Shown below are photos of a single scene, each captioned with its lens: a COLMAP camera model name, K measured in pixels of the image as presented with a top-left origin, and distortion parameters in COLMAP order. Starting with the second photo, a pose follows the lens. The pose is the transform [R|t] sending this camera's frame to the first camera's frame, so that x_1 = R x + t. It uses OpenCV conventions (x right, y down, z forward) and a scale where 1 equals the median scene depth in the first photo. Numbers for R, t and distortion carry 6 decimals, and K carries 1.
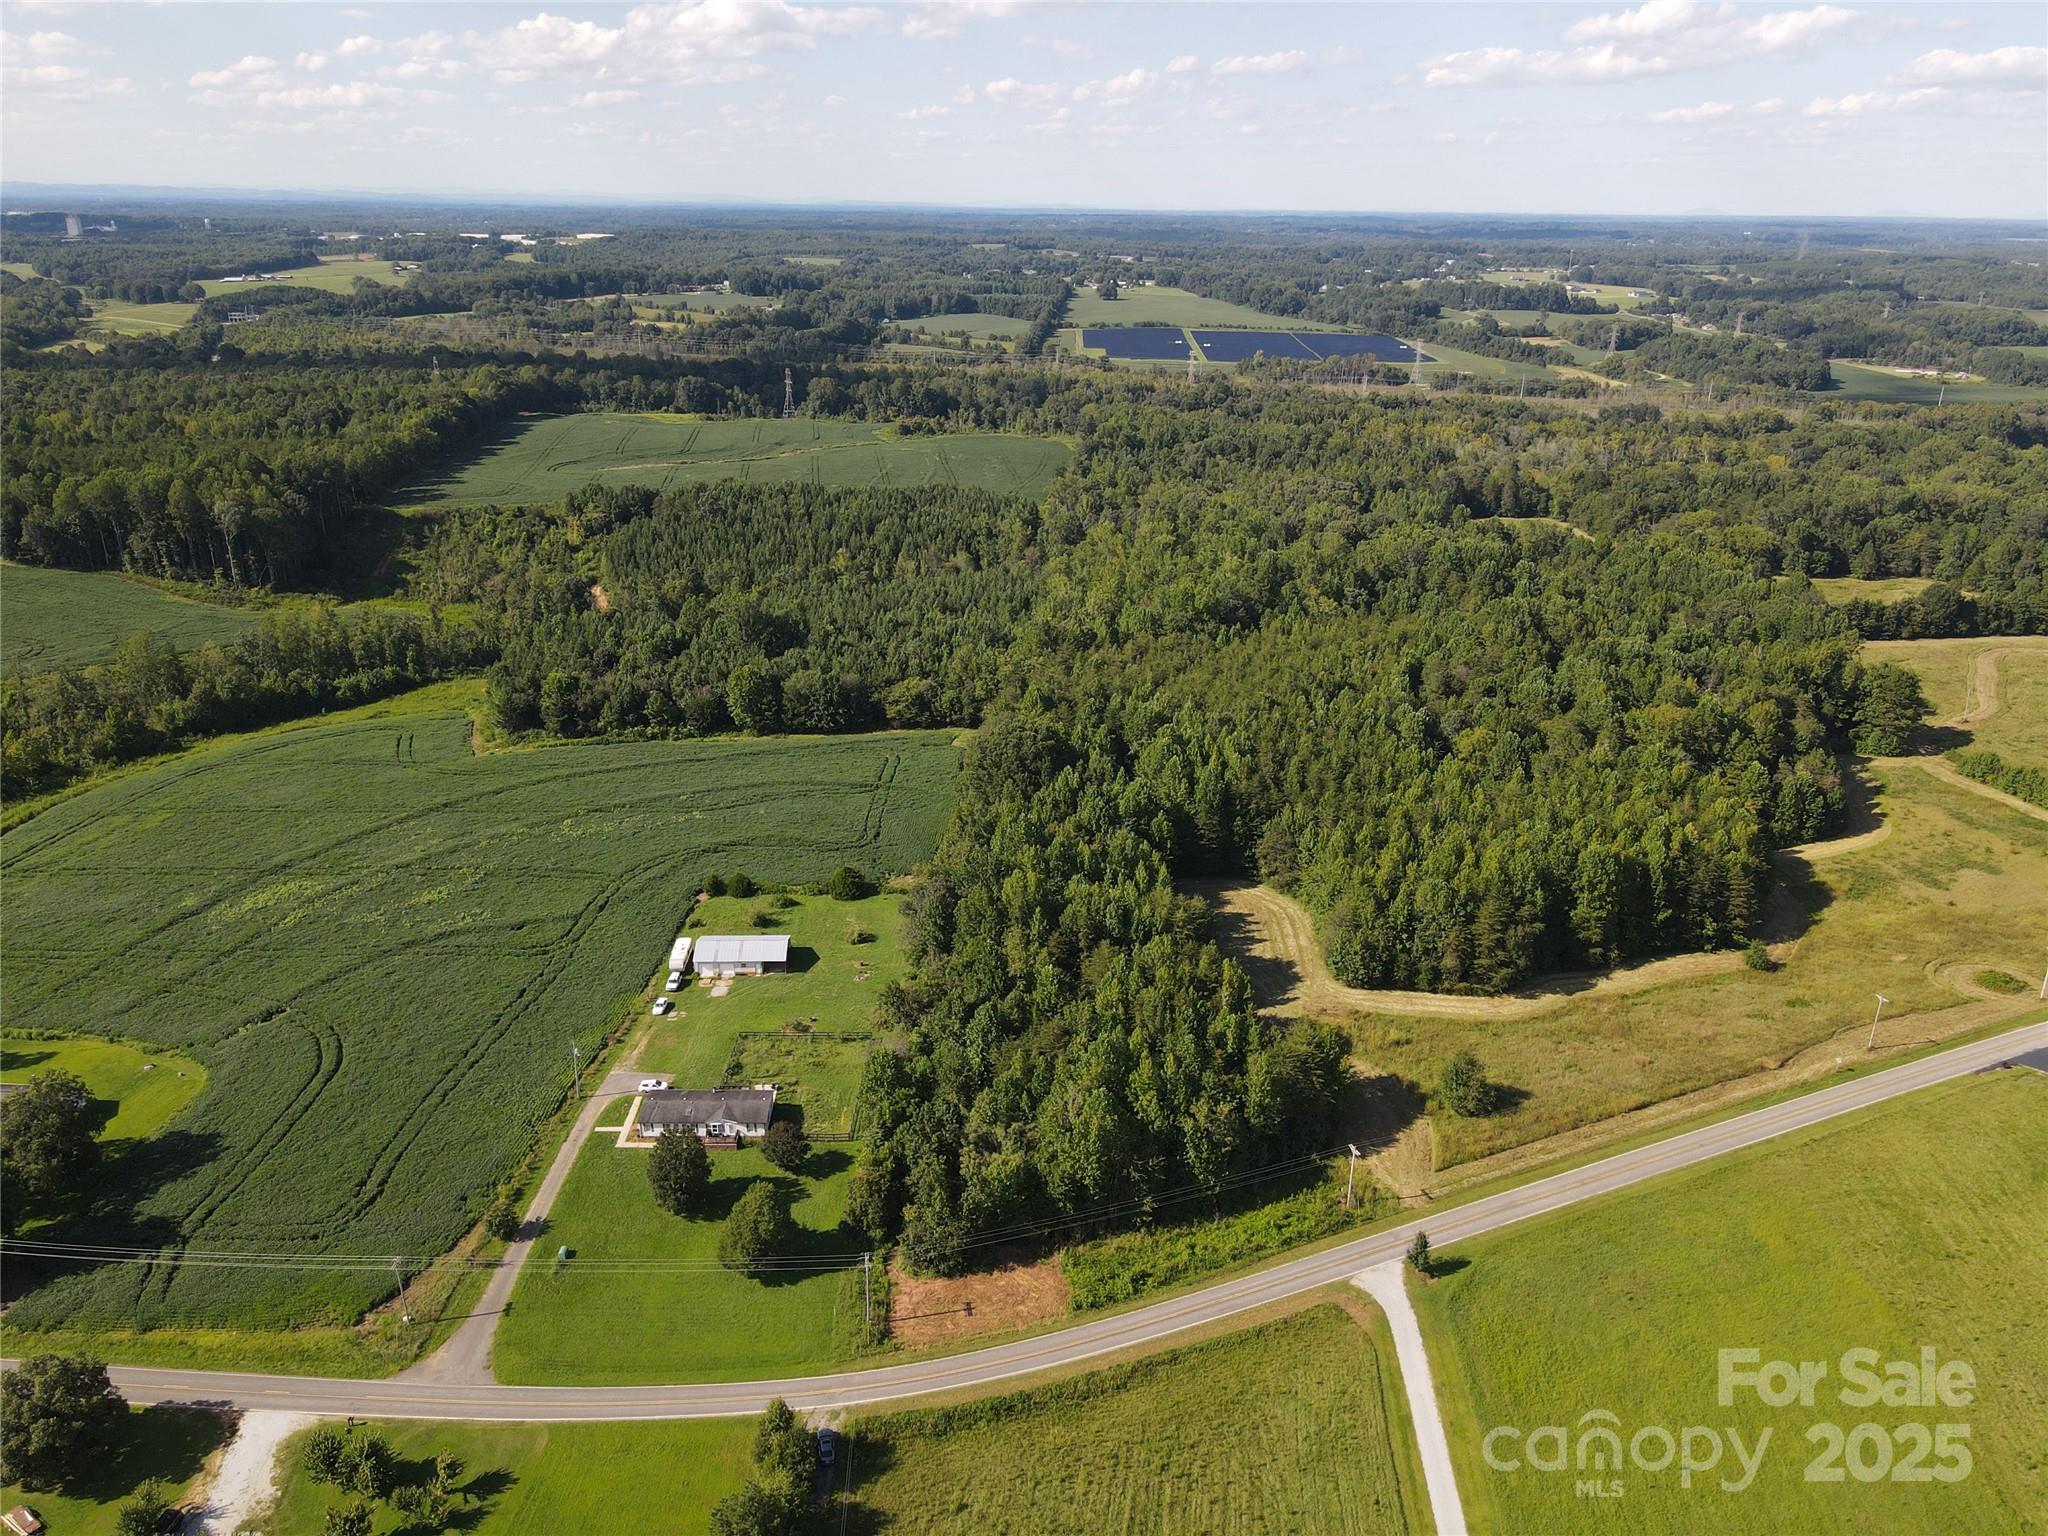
lens RADIAL K [[1502.9, 0, 1024.0], [0, 1502.9, 768.0], [0, 0, 1]] dist [0.003644, 0.022227]
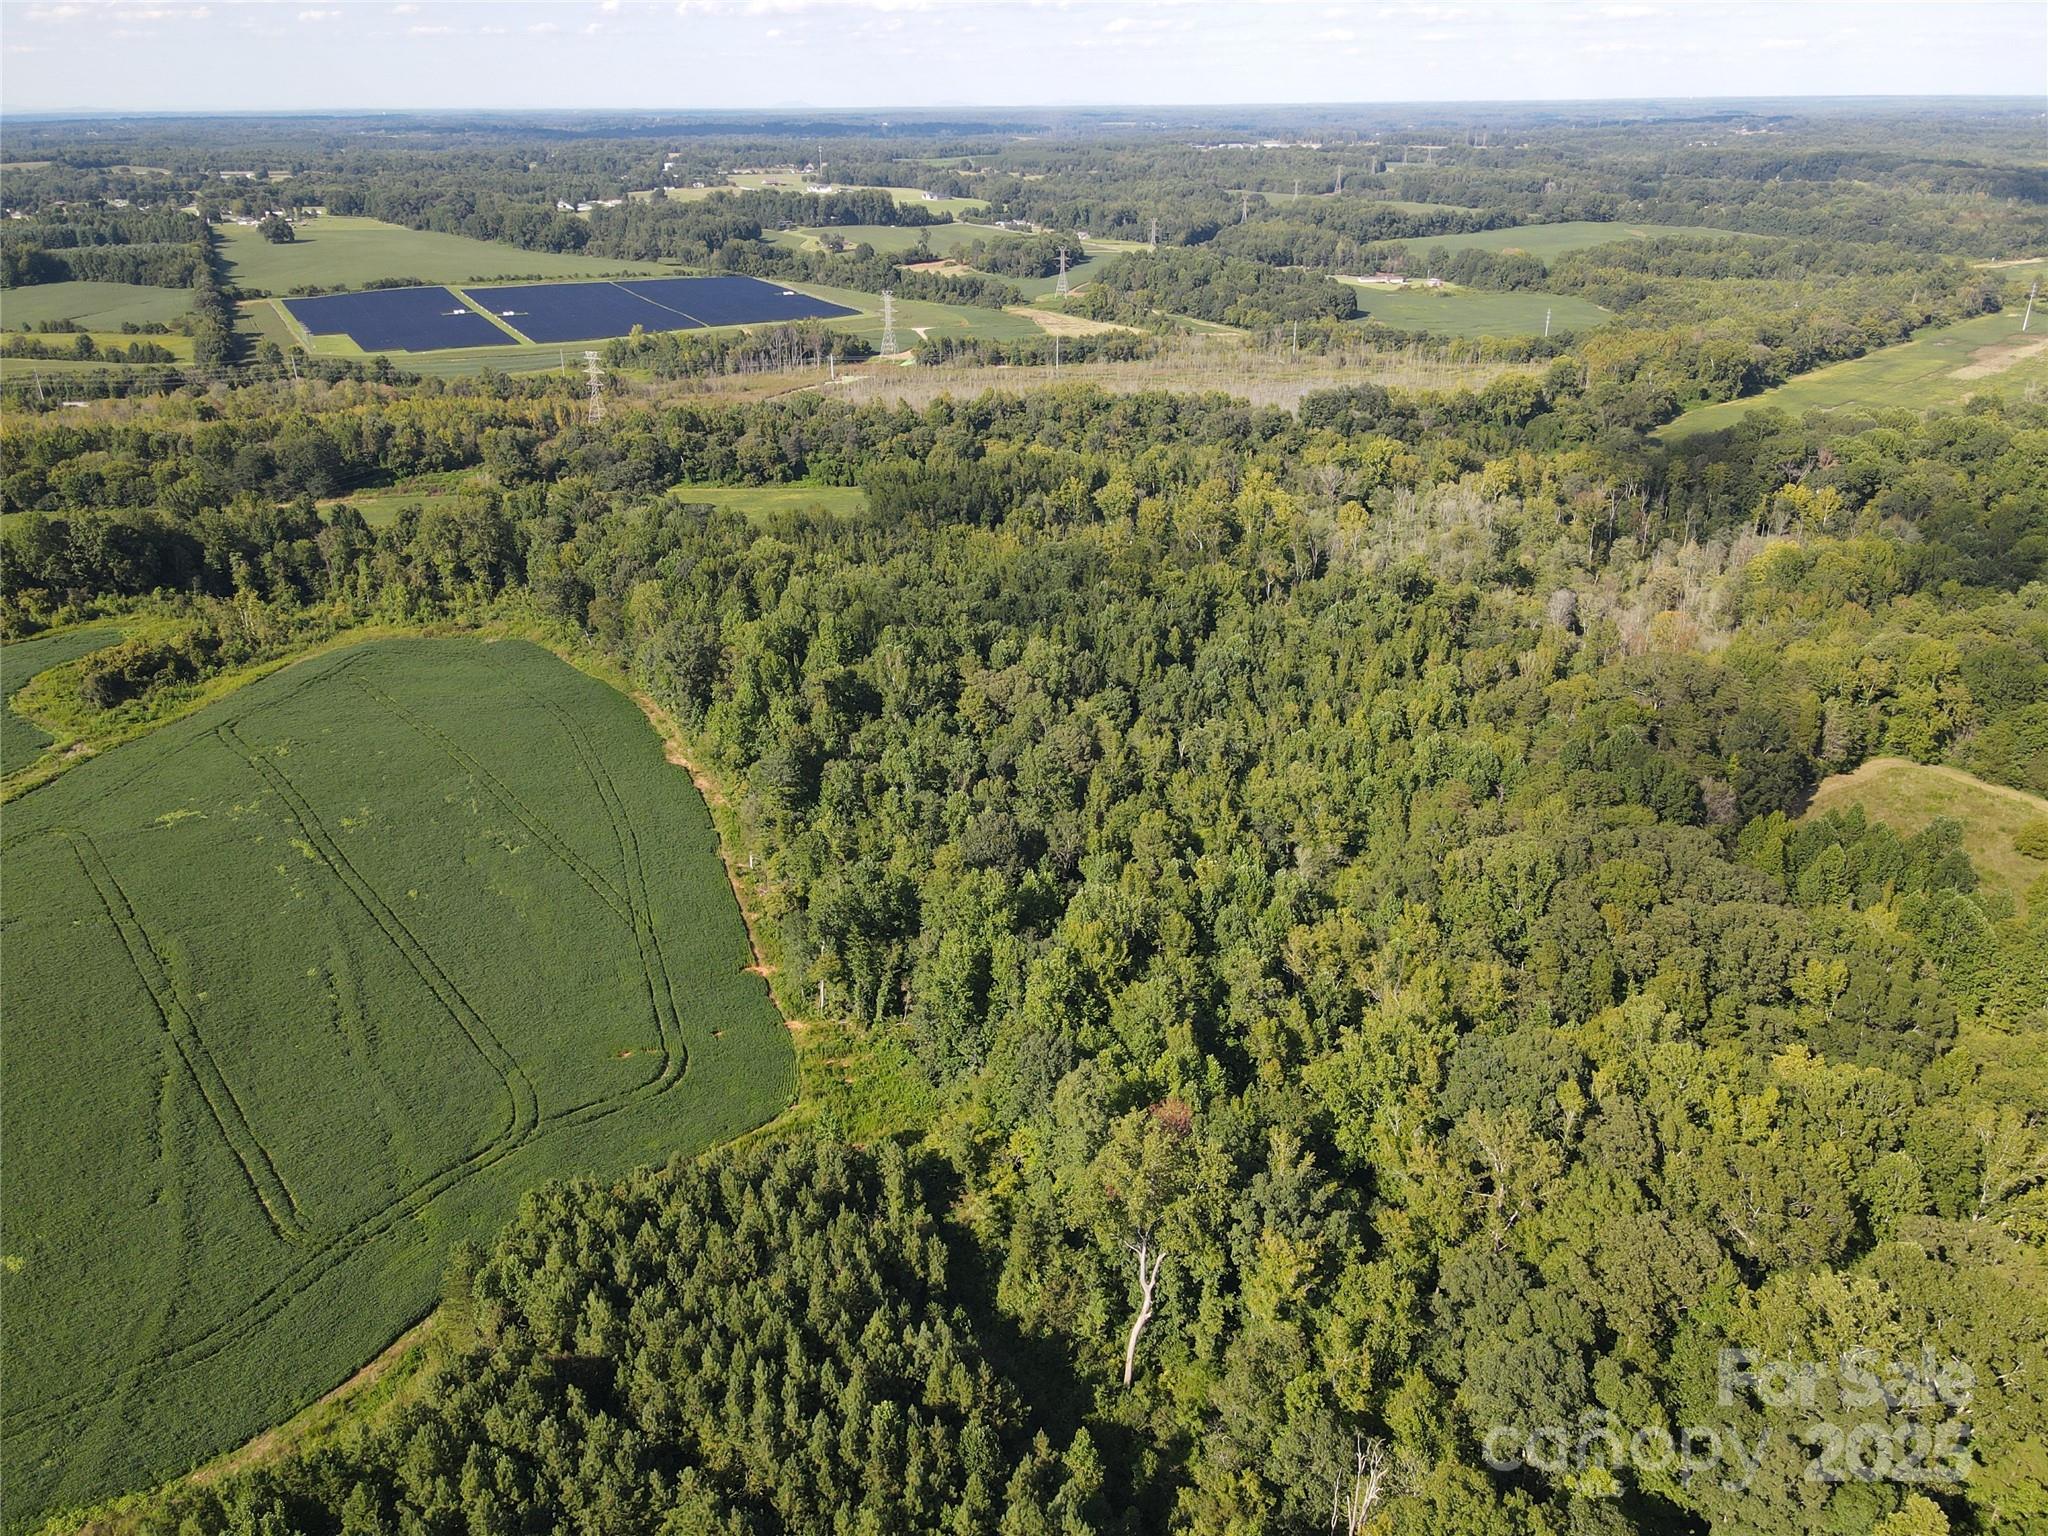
lens RADIAL K [[1501.4, 0, 1024.0], [0, 1501.4, 768.0], [0, 0, 1]] dist [0.011980, 0.011704]
pose [[0.855812, -0.227803, 0.464427, -0.038019], [0.200059, 0.973707, 0.108951, -0.118773], [-0.477035, -0.000329, 0.878884, 0.325886]]
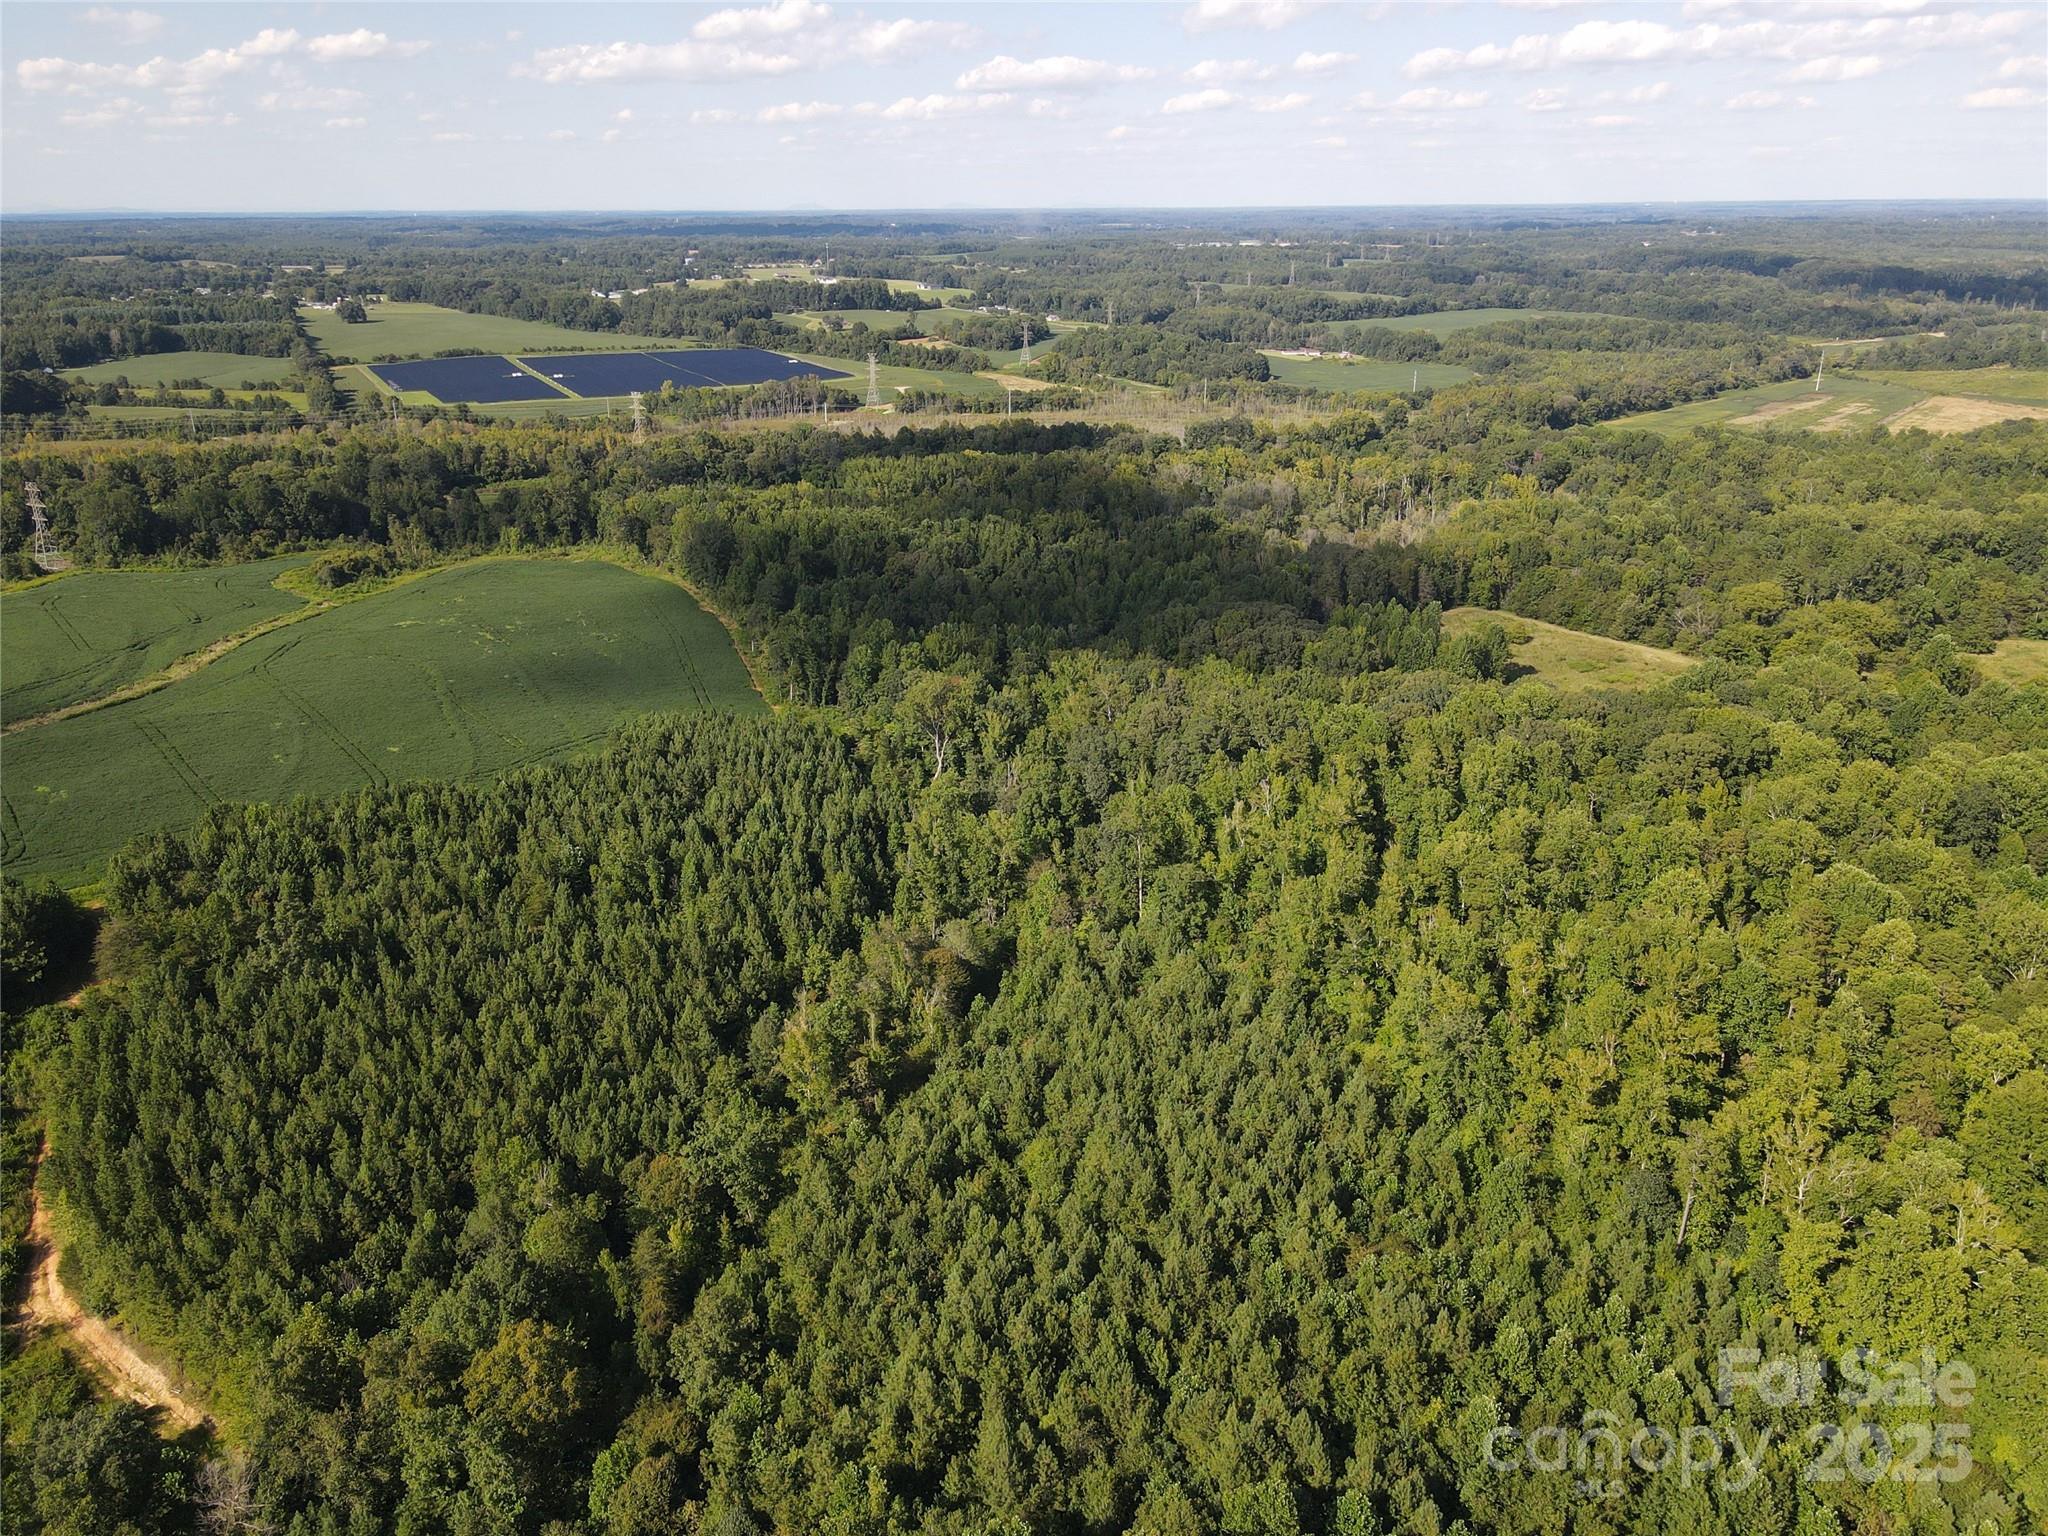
lens RADIAL K [[1502.9, 0, 1024.0], [0, 1502.9, 768.0], [0, 0, 1]] dist [0.003644, 0.022227]
pose [[0.858492, -0.197683, 0.473194, -0.084778], [0.197164, 0.979028, 0.051298, -0.076143], [-0.473411, 0.049258, 0.879463, 0.212521]]
